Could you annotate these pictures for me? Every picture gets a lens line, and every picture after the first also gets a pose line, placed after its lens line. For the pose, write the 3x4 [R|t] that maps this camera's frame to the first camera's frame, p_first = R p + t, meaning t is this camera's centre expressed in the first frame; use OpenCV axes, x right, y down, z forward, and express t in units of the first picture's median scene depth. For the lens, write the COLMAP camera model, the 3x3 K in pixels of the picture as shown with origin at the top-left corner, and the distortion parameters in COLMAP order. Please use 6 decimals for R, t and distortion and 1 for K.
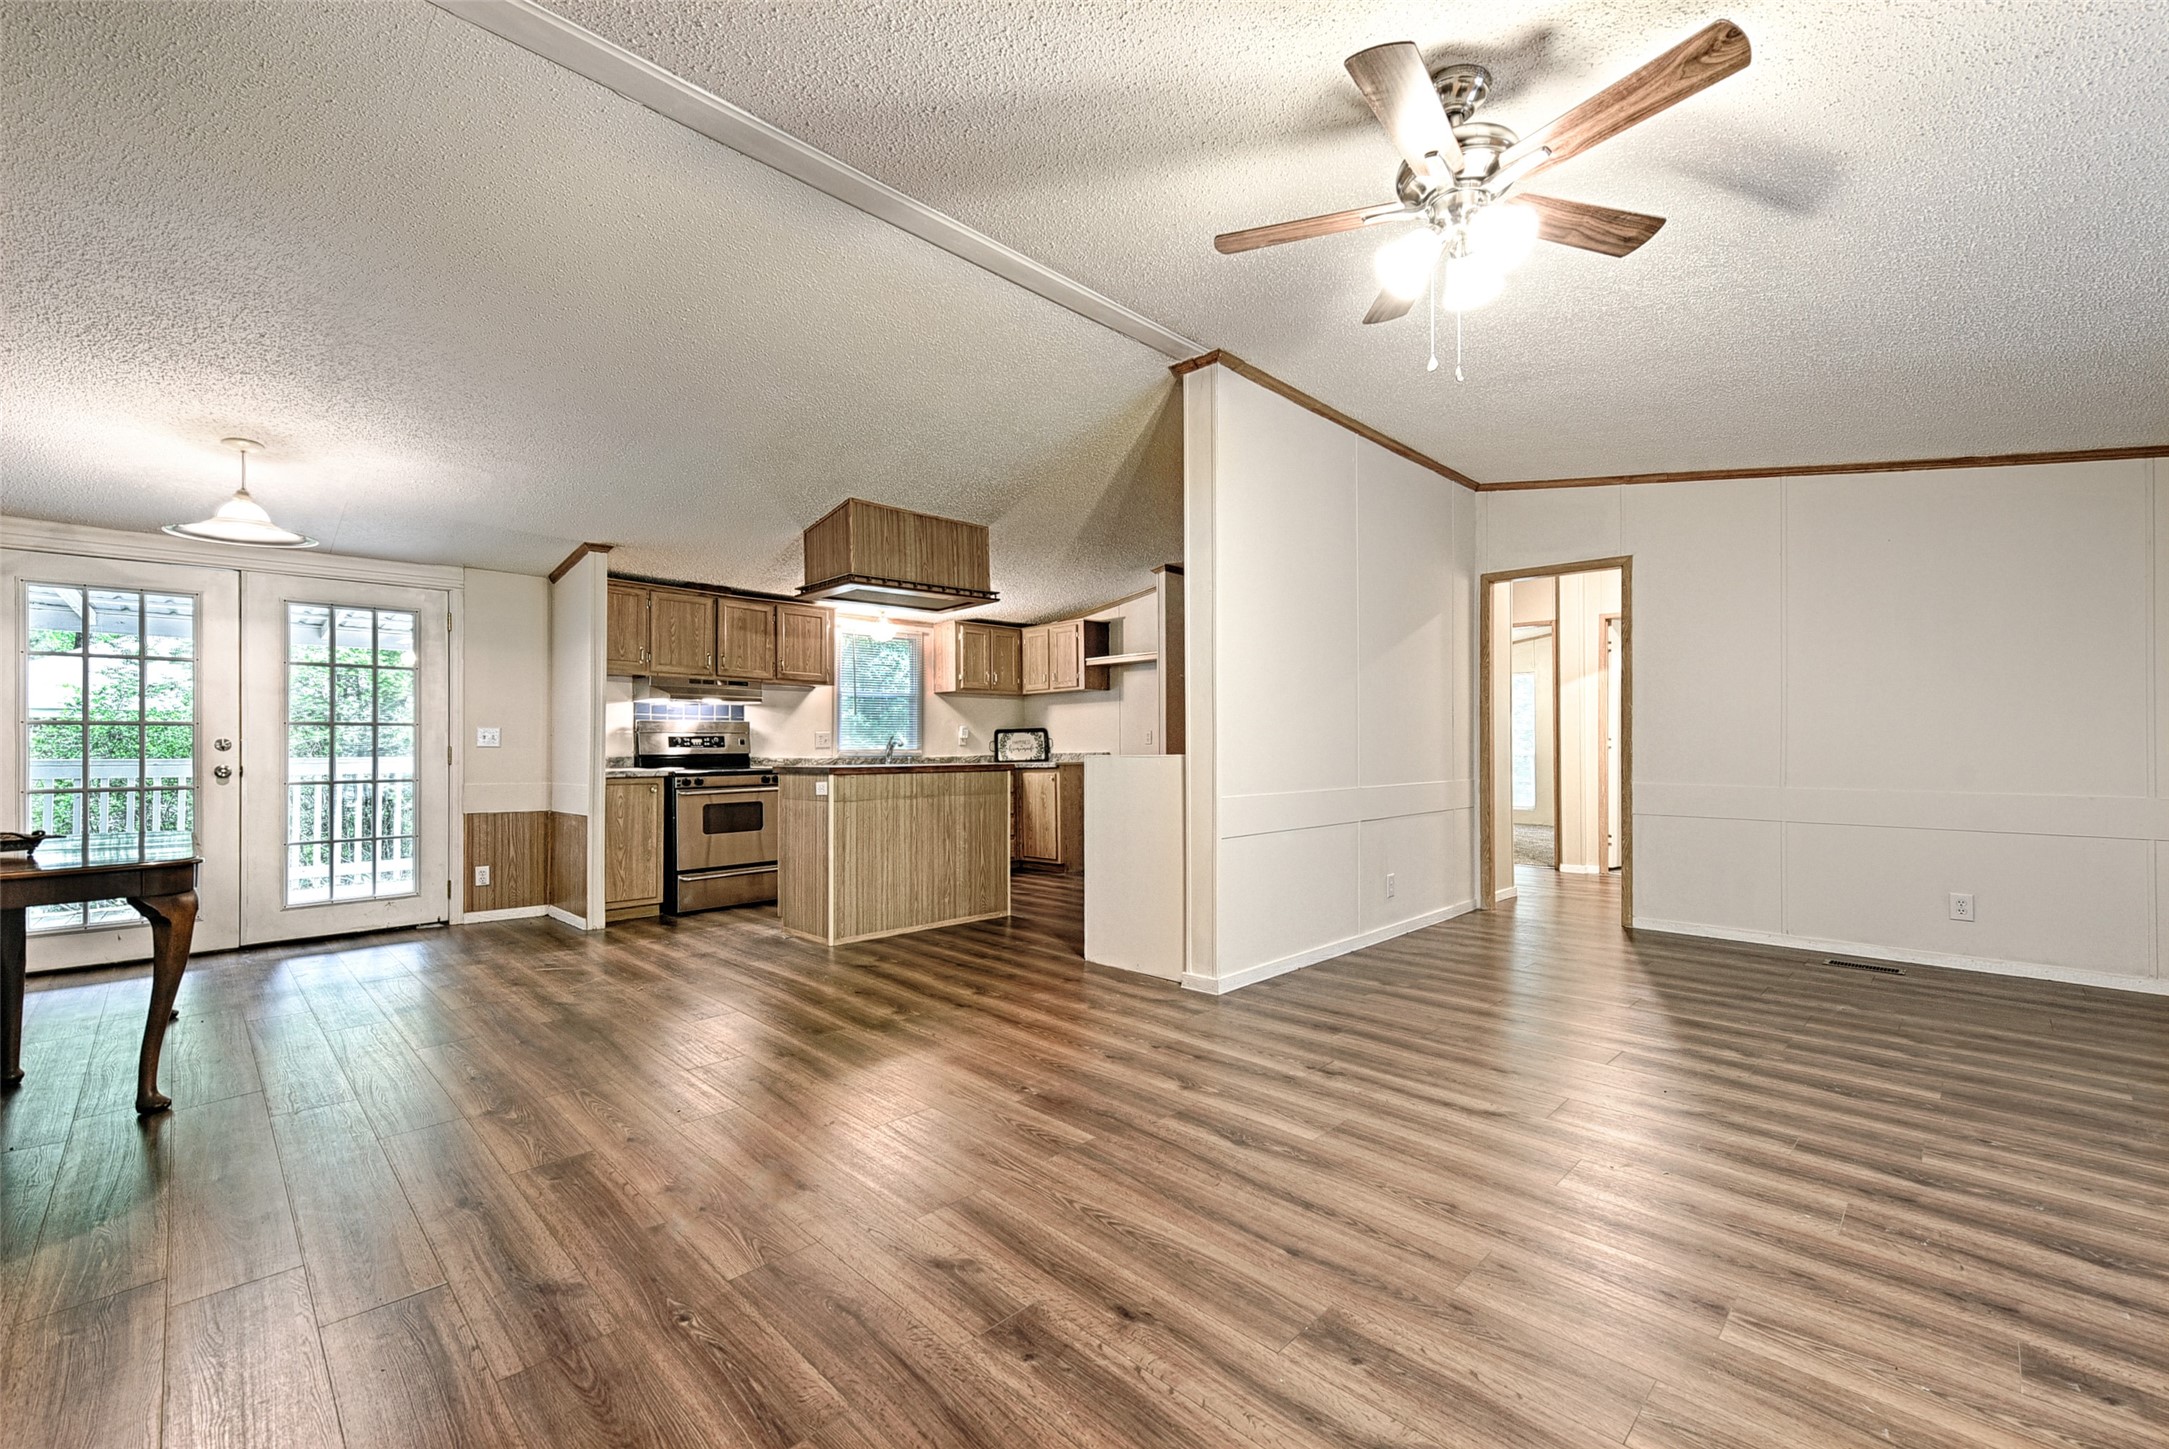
lens RADIAL K [[900.8, 0, 1081.8], [0, 900.8, 738.2], [0, 0, 1]] dist [0.008170, -0.000825]
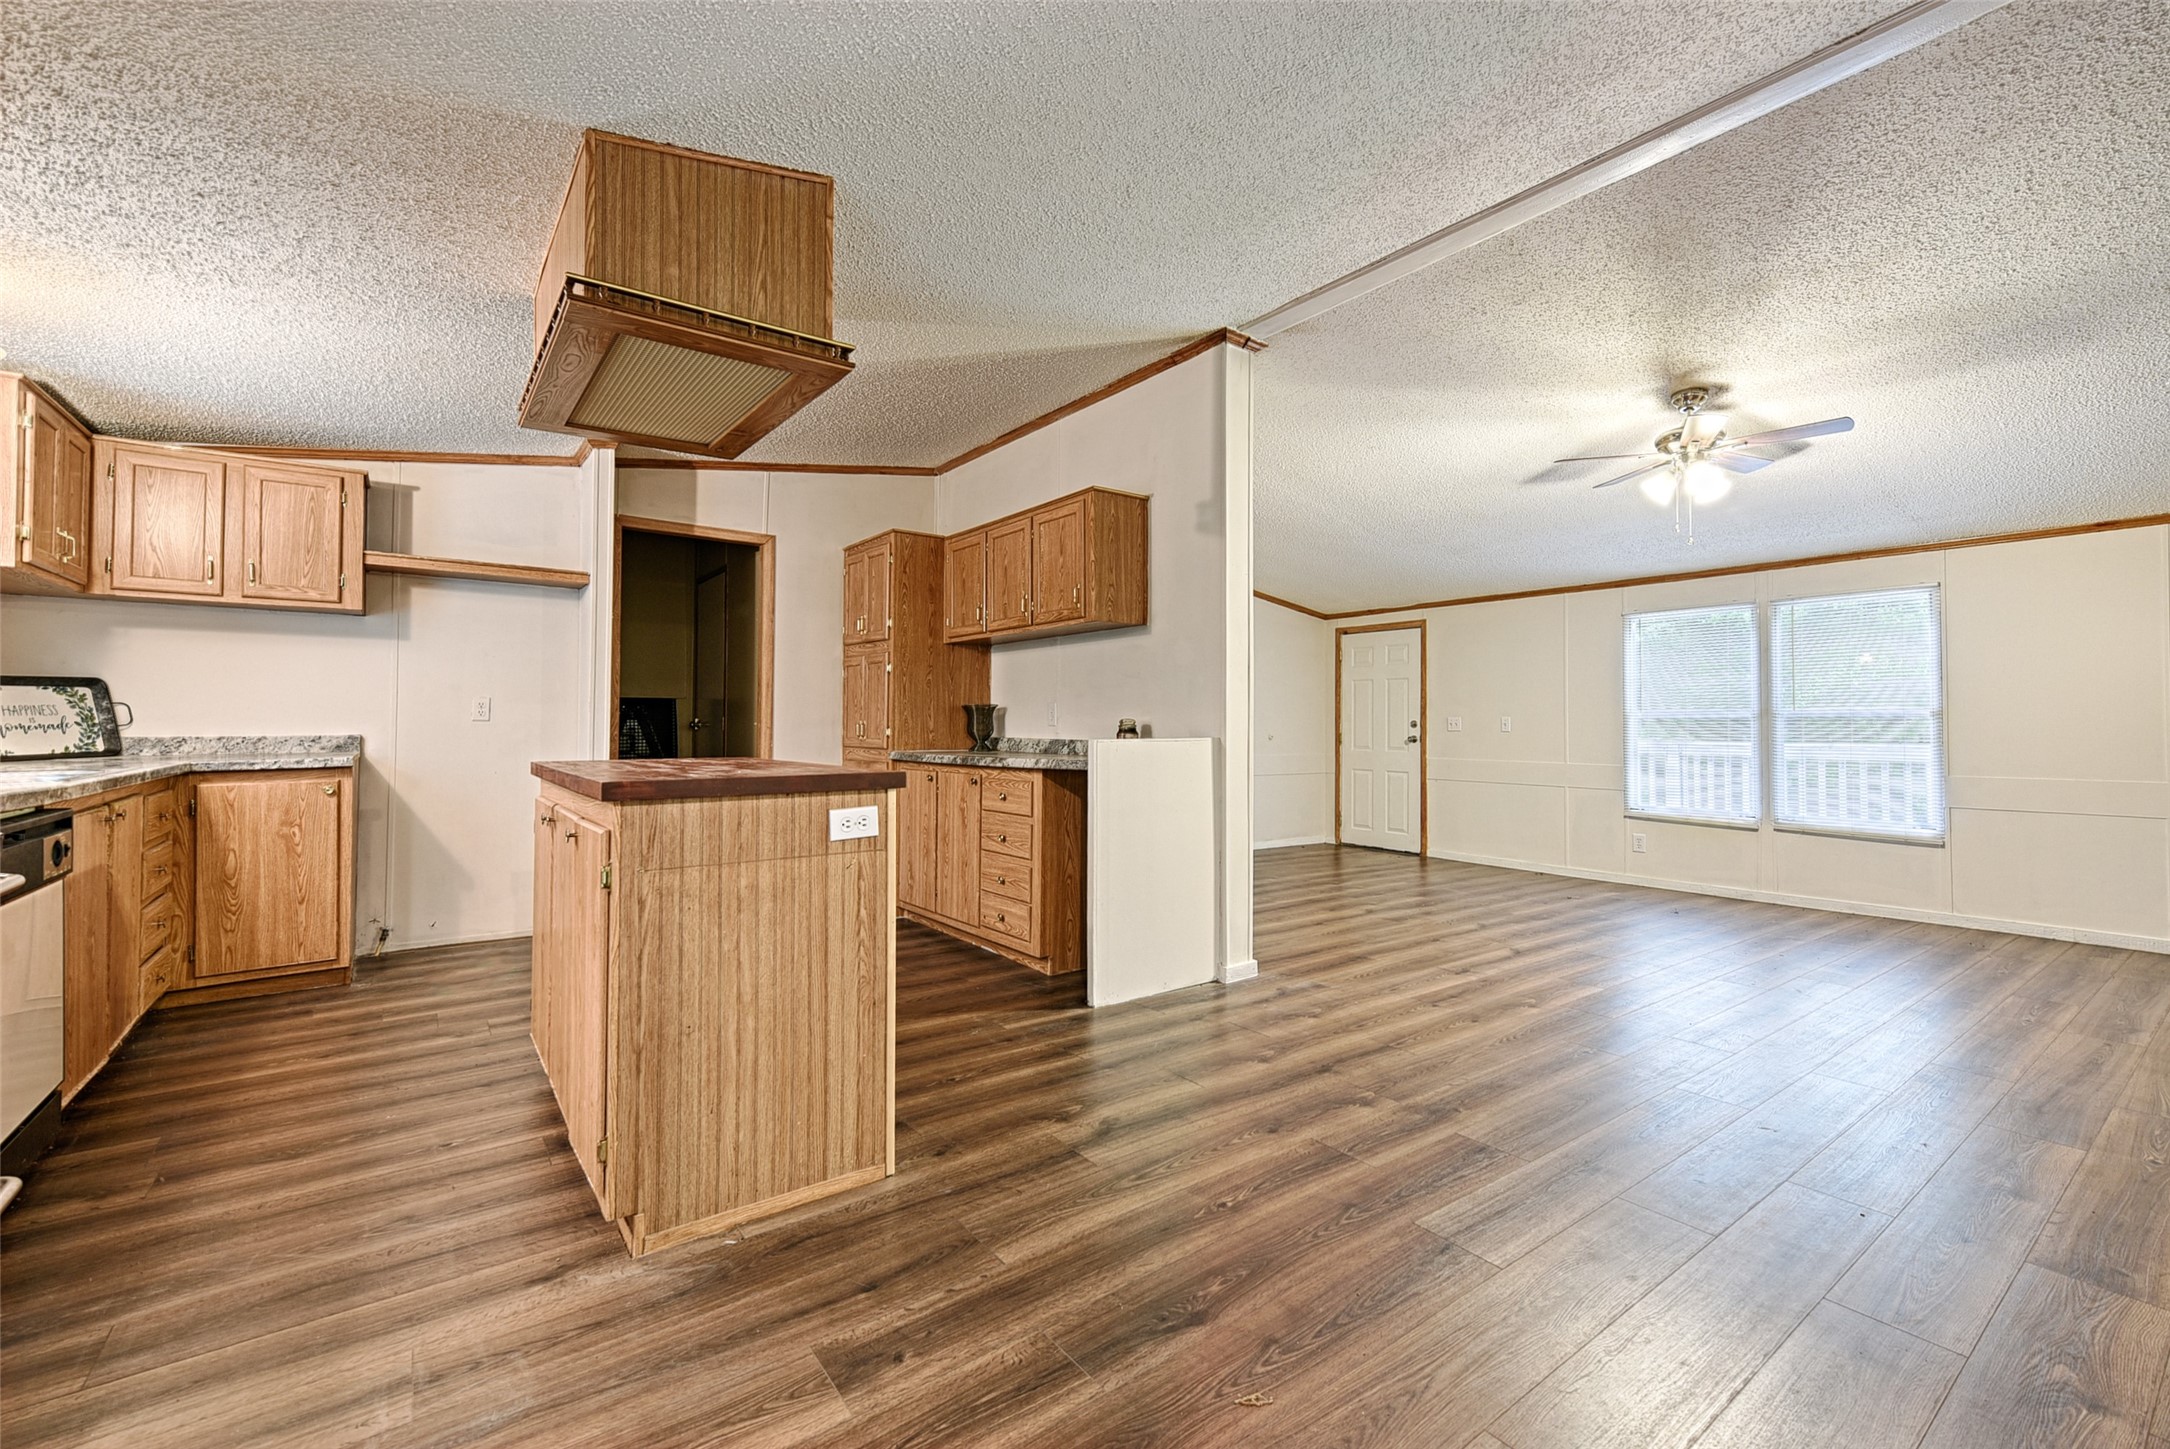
lens RADIAL K [[901.2, 0, 1097.8], [0, 901.2, 702.5], [0, 0, 1]] dist [0.008170, -0.000825]
pose [[0.137141, 0.030593, 0.990079, -0.570075], [-0.016415, 0.999456, -0.028609, 0.006792], [-0.990416, -0.012329, 0.137569, 0.670871]]
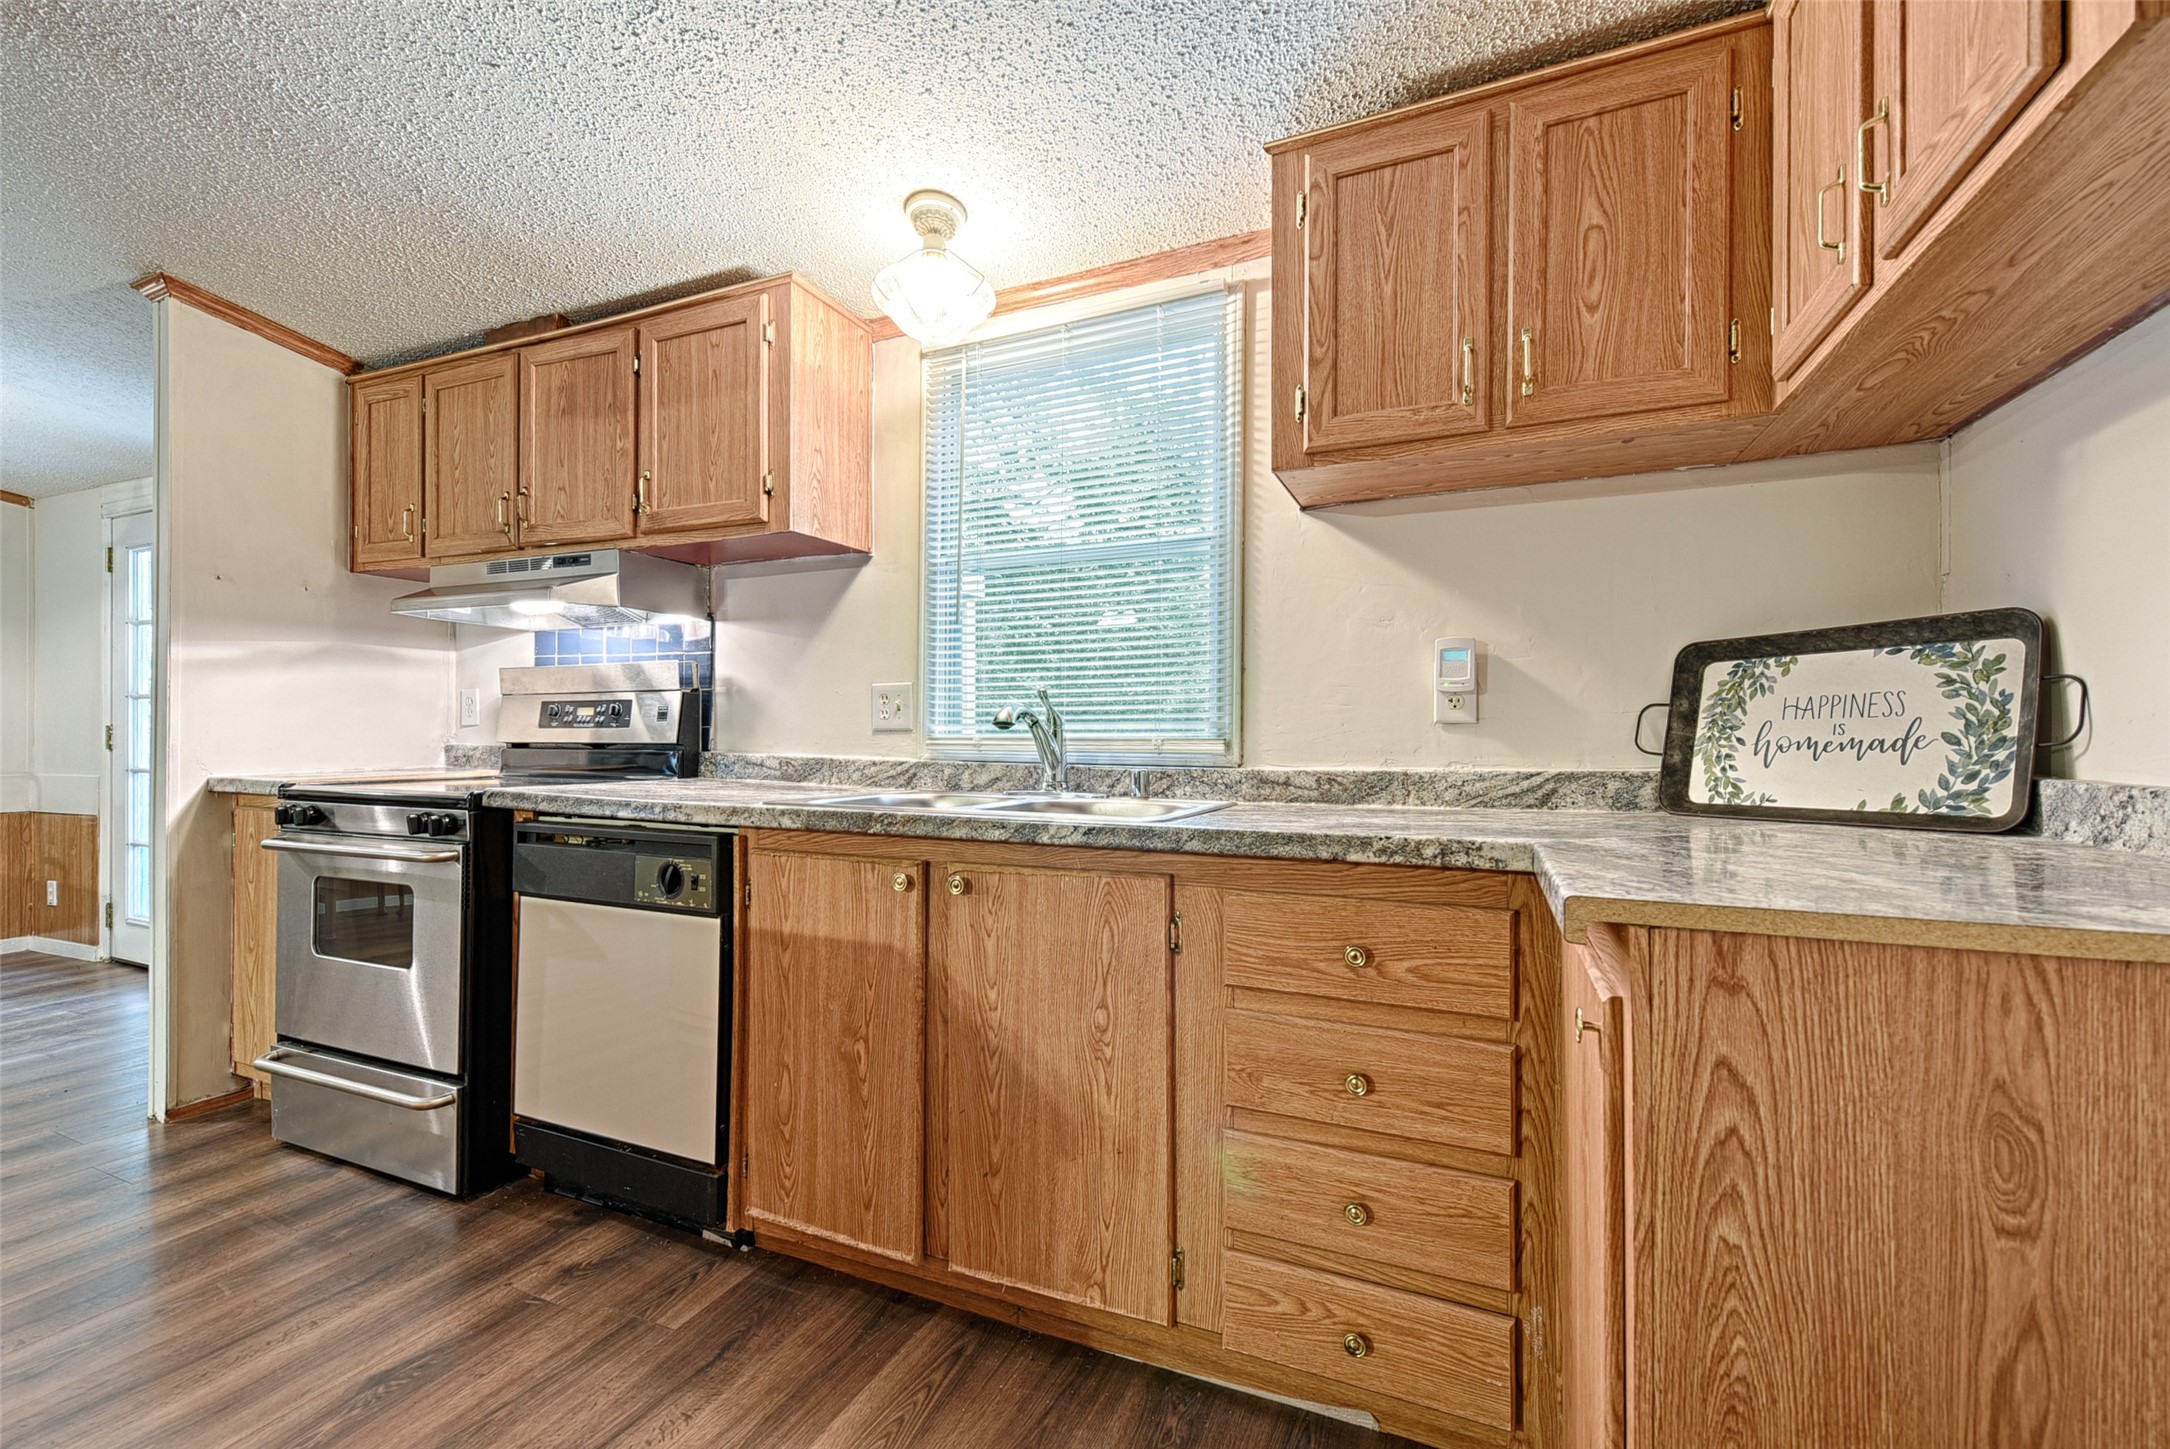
lens RADIAL K [[901.2, 0, 1096.1], [0, 901.2, 724.3], [0, 0, 1]] dist [0.008170, -0.000825]
pose [[0.361767, 0.003377, -0.932262, 0.060368], [0.006694, 0.999958, 0.006220, 0.008323], [0.932244, -0.008490, 0.361730, 1.139855]]
